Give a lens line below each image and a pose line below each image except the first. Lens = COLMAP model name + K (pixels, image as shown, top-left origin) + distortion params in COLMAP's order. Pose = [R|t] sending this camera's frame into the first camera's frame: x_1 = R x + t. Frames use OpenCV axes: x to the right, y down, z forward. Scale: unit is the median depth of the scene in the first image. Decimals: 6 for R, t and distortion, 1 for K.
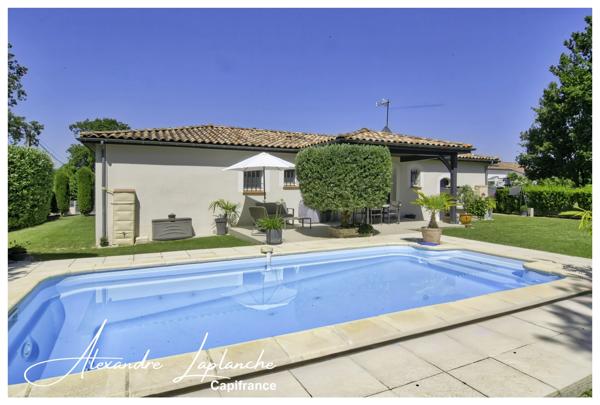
lens RADIAL K [[365.6, 0, 307.3], [0, 365.6, 185.5], [0, 0, 1]] dist [-0.008801, 0.002737]
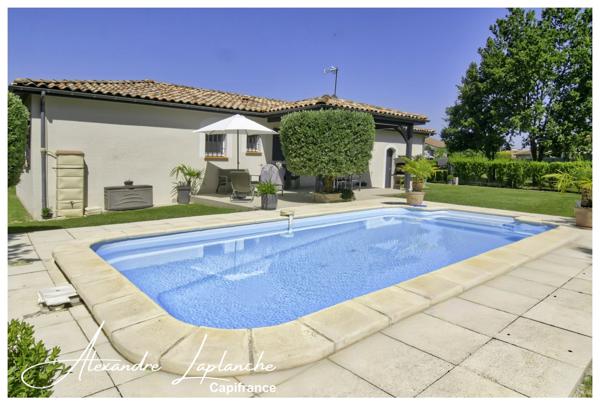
lens RADIAL K [[386.9, 0, 315.9], [0, 386.9, 178.3], [0, 0, 1]] dist [0.000553, -0.004082]
pose [[0.962417, 0.001488, 0.271573, -0.180333], [-0.016915, 0.998372, 0.054477, 0.013607], [-0.271050, -0.057023, 0.960875, -0.013144]]
